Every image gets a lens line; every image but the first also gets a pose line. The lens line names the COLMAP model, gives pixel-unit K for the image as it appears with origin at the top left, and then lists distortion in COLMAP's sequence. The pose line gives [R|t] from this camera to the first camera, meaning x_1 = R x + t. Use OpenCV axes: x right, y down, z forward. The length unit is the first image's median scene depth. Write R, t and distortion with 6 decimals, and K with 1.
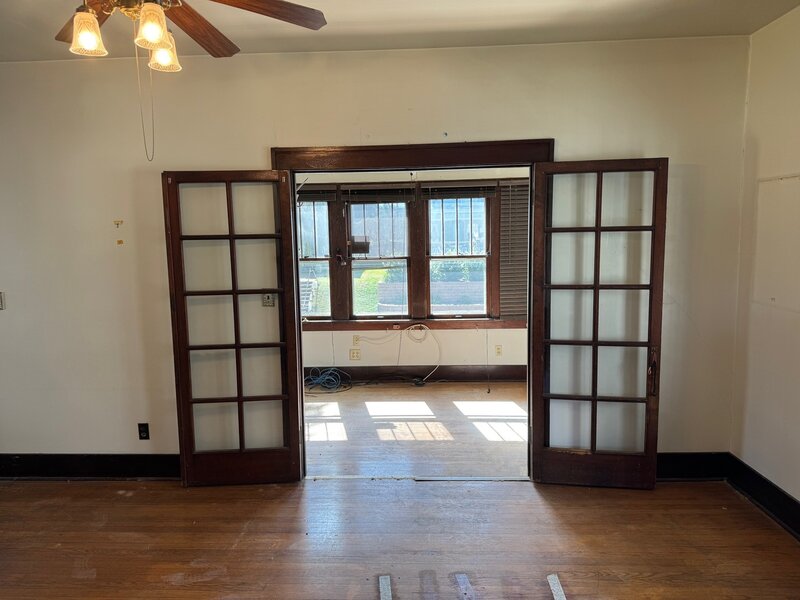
lens RADIAL K [[575.1, 0, 398.6], [0, 575.1, 301.6], [0, 0, 1]] dist [0.011813, -0.011971]
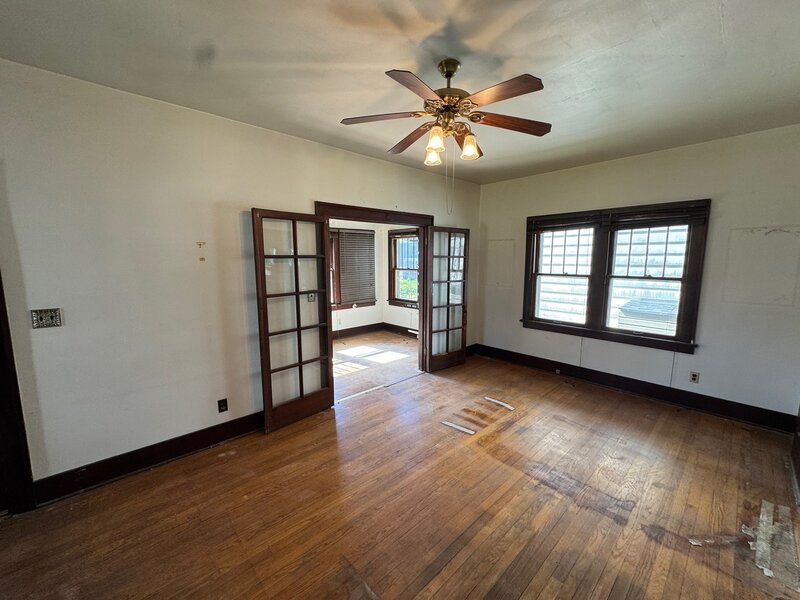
lens RADIAL K [[317.3, 0, 402.8], [0, 317.3, 301.2], [0, 0, 1]] dist [0.000172, 0.000173]
pose [[0.706549, -0.076420, 0.703525, -0.679538], [0.076272, 0.996584, 0.031654, -0.000779], [-0.703541, 0.031294, 0.709965, 0.212289]]
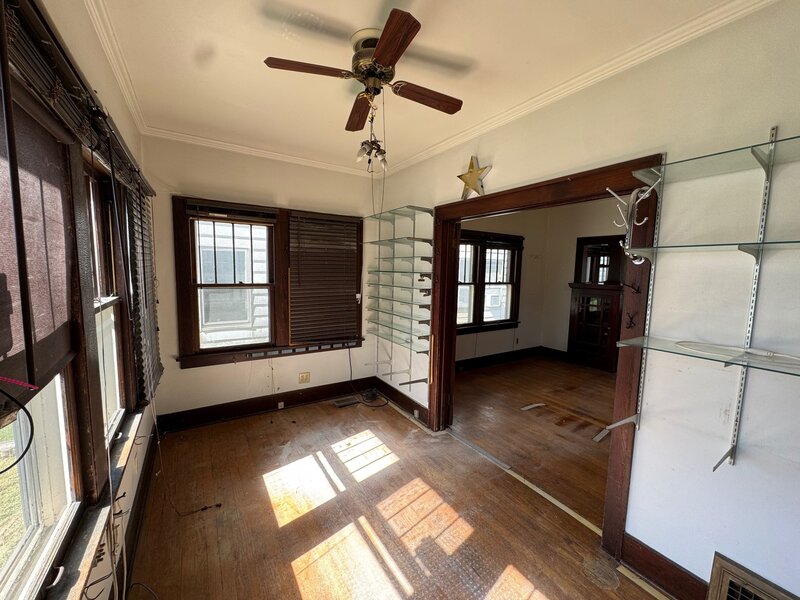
lens RADIAL K [[320.4, 0, 394.1], [0, 320.4, 300.5], [0, 0, 1]] dist [0.001874, 0.000025]
pose [[-0.570043, -0.070925, 0.818548, -0.375745], [0.091110, 0.984666, 0.148769, -0.170349], [-0.816548, 0.159383, -0.554840, 1.601152]]
